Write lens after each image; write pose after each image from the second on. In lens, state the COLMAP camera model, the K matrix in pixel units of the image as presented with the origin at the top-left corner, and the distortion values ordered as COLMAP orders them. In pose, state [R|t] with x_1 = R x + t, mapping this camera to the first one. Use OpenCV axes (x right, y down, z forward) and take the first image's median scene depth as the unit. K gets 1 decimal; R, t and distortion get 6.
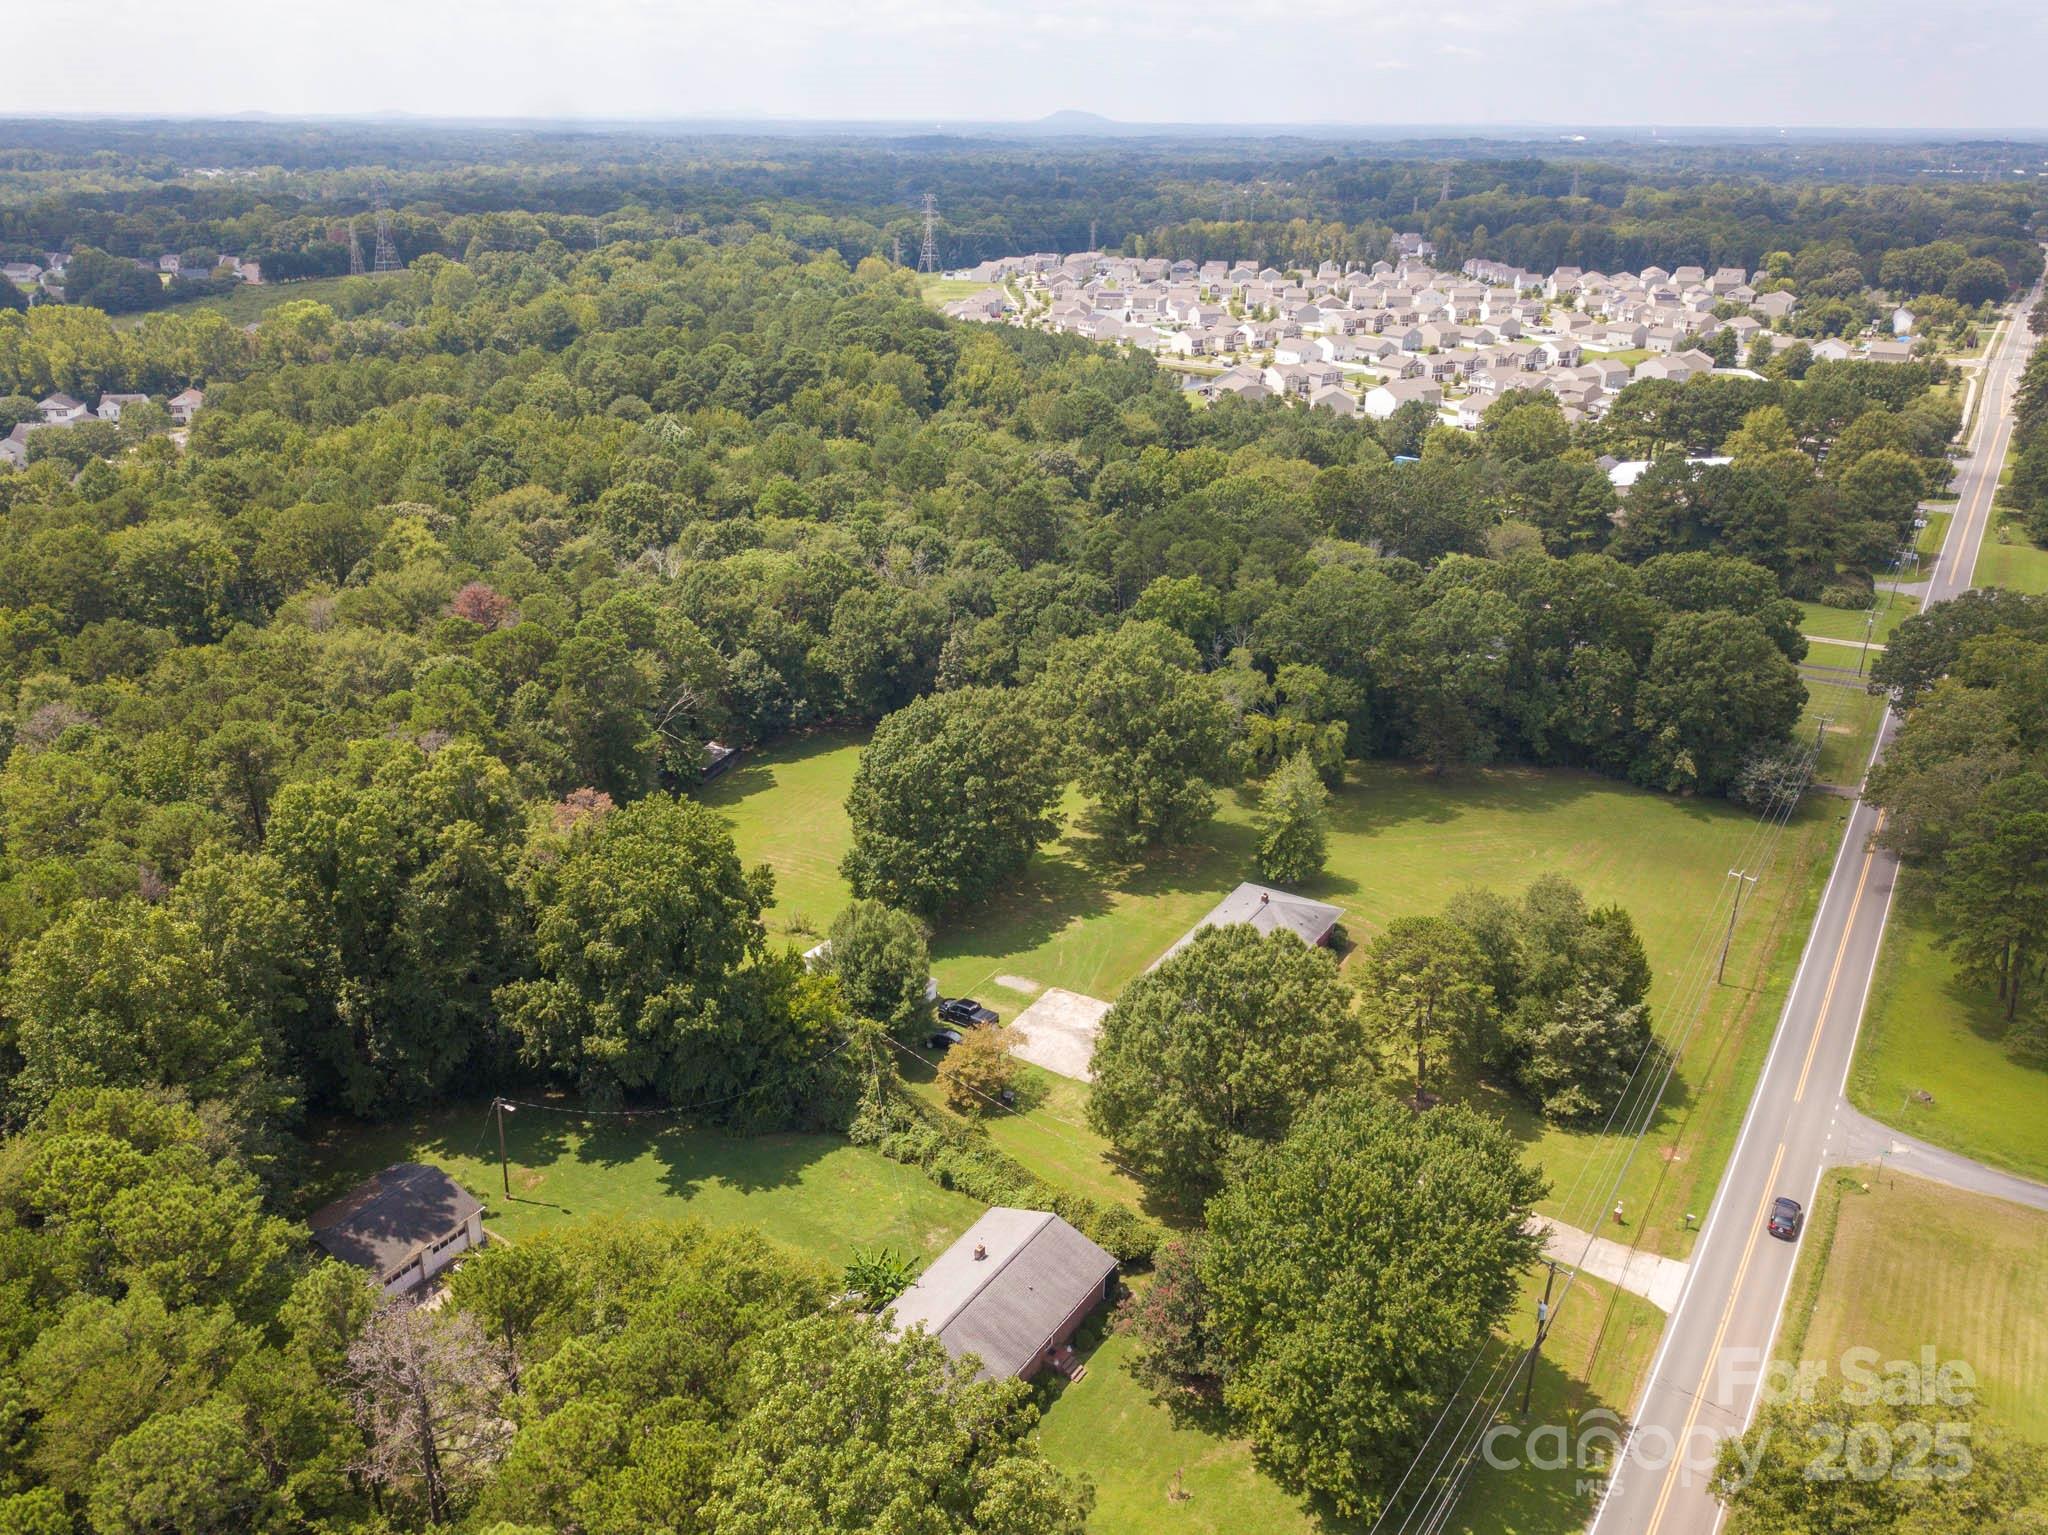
lens RADIAL K [[1539.6, 0, 1008.7], [0, 1539.6, 771.1], [0, 0, 1]] dist [0.000174, 0.009077]
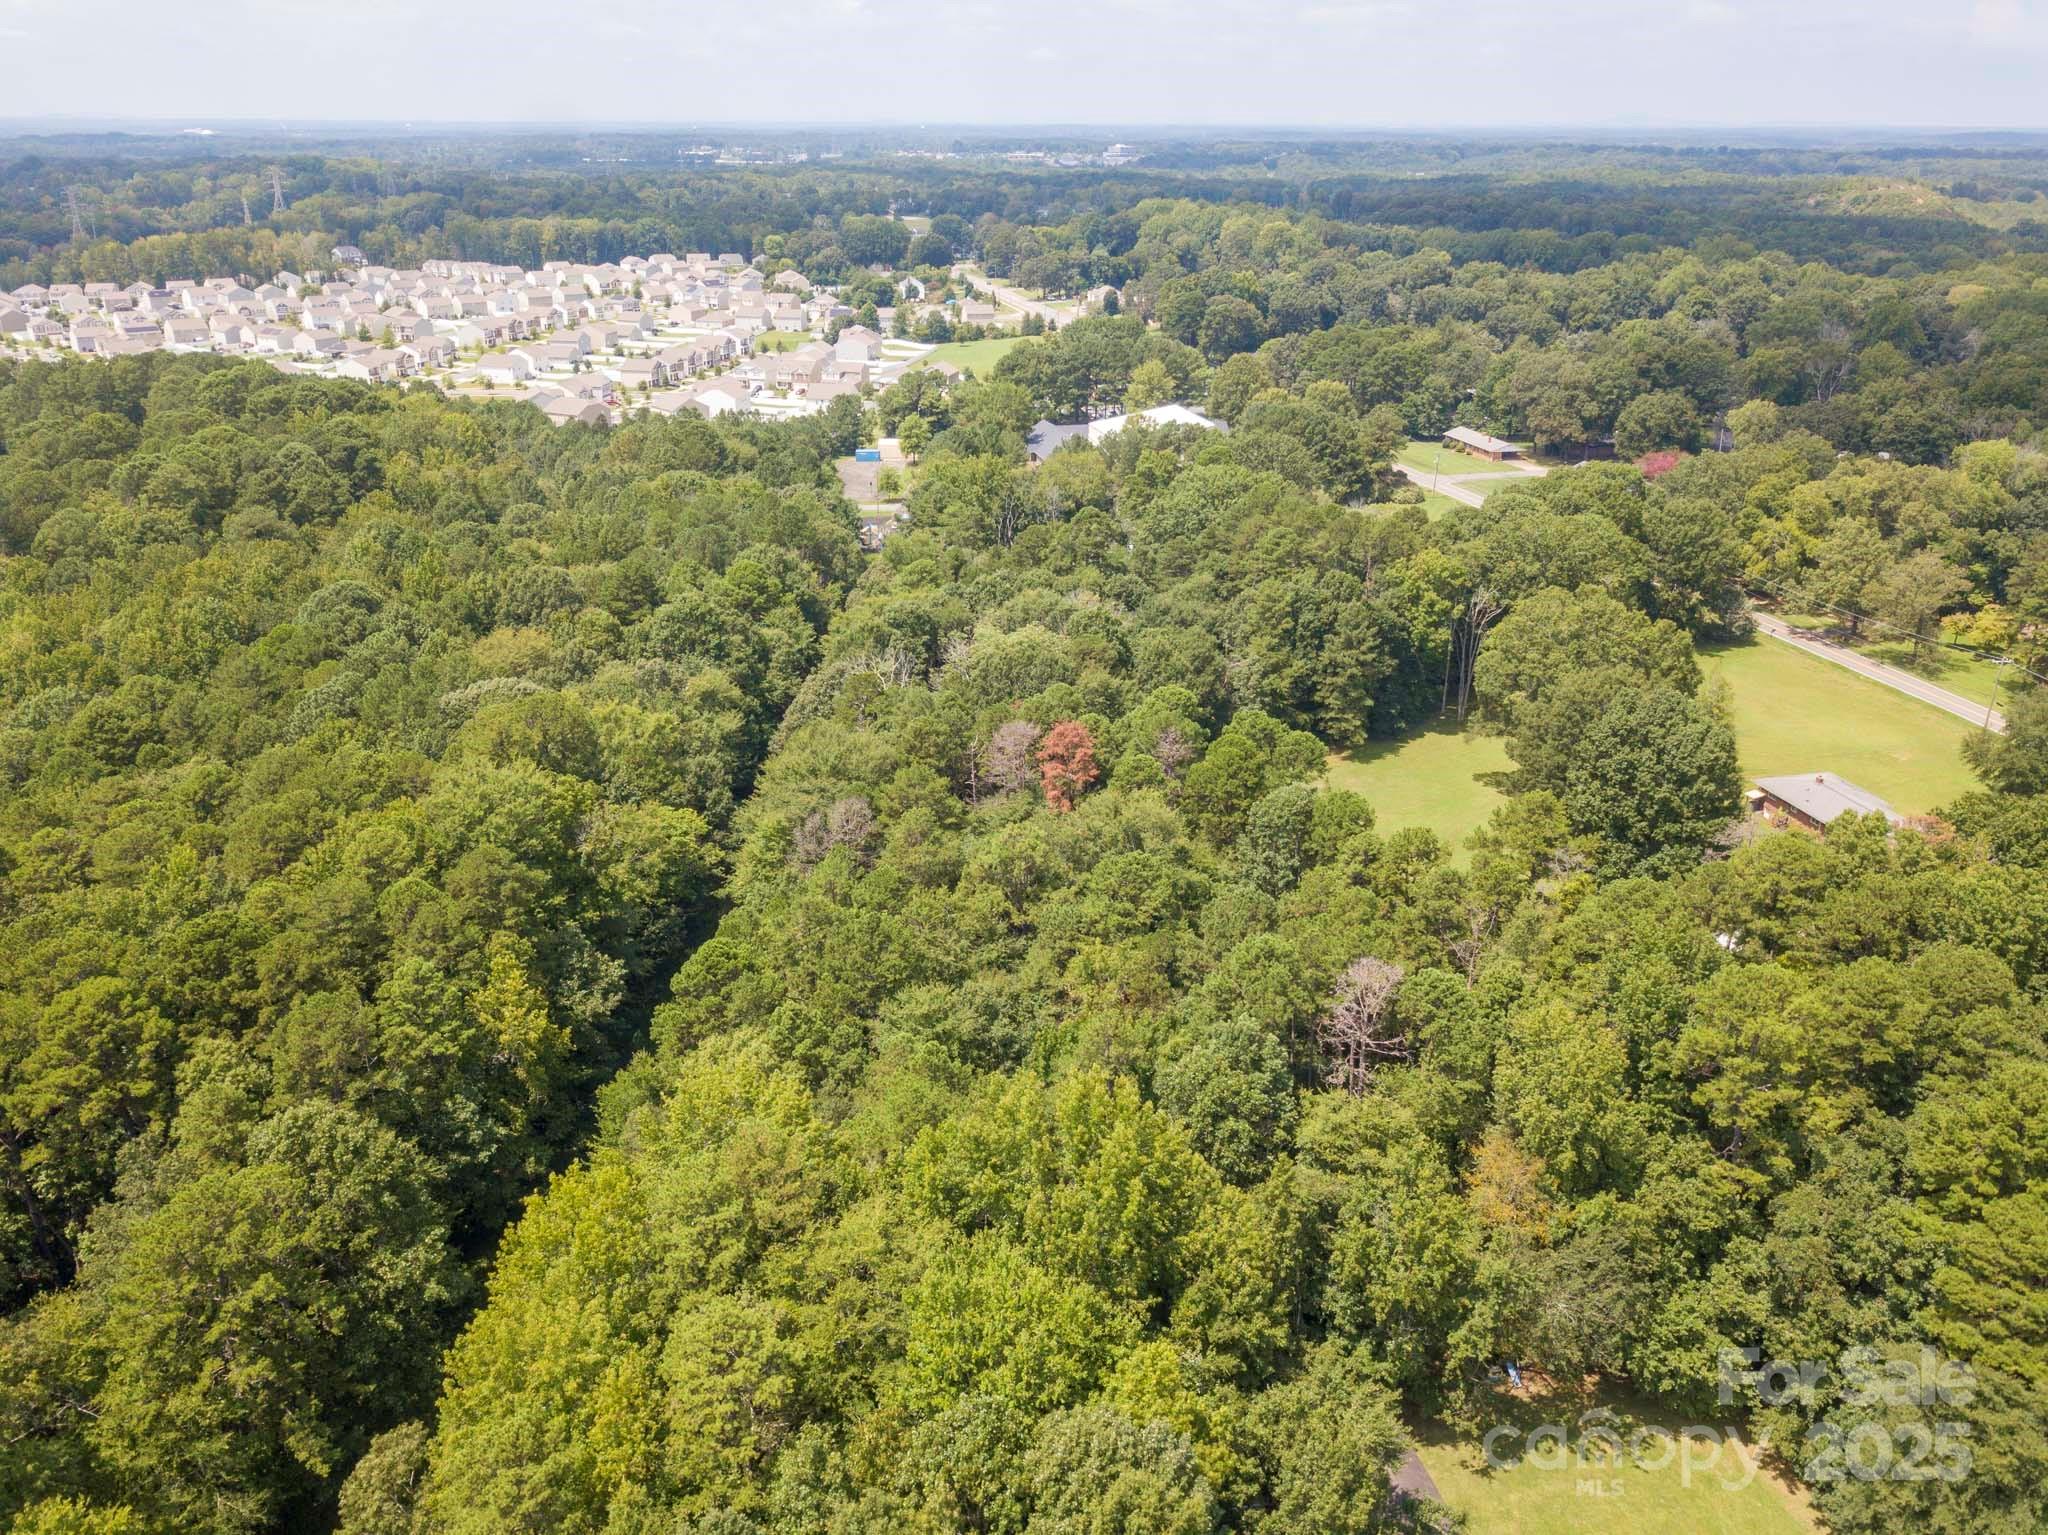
lens RADIAL K [[1526.1, 0, 1008.7], [0, 1526.1, 760.2], [0, 0, 1]] dist [0.000148, 0.002151]
pose [[0.721035, -0.273394, 0.636682, -0.784745], [0.272939, 0.956642, 0.101687, -0.167917], [-0.636877, 0.100455, 0.764393, 0.361219]]
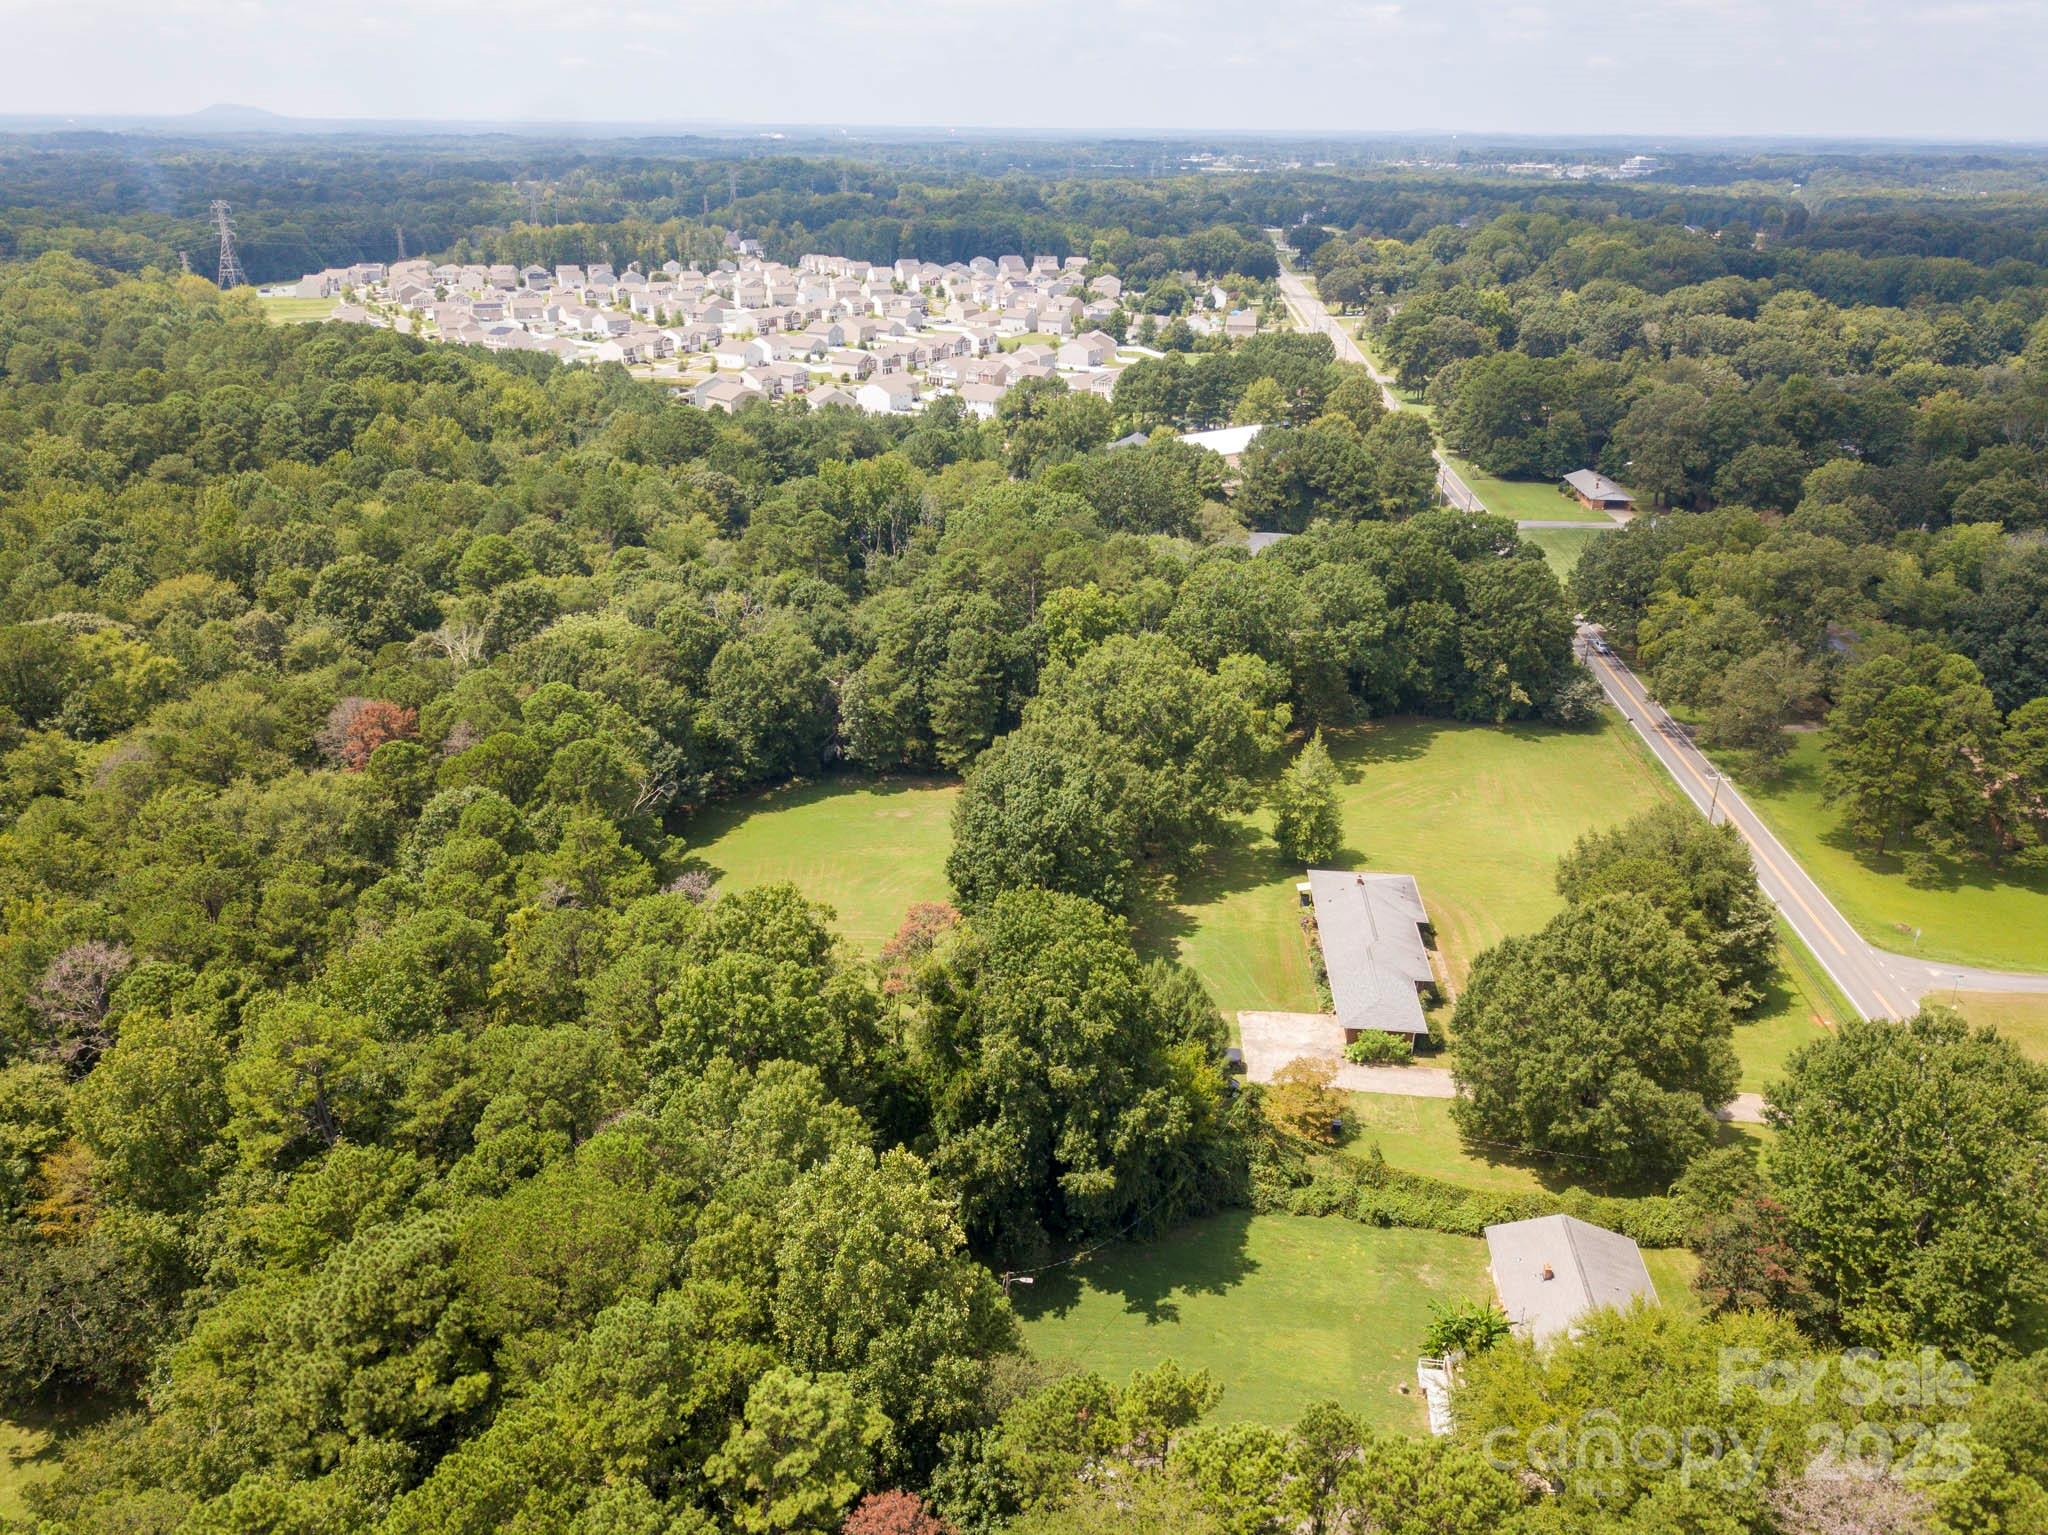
lens RADIAL K [[1539.6, 0, 1008.7], [0, 1539.6, 771.1], [0, 0, 1]] dist [0.000174, 0.009077]
pose [[0.896351, -0.170248, 0.409353, -0.339057], [0.169715, 0.984763, 0.037939, -0.051094], [-0.409574, 0.035466, 0.911587, 0.111039]]
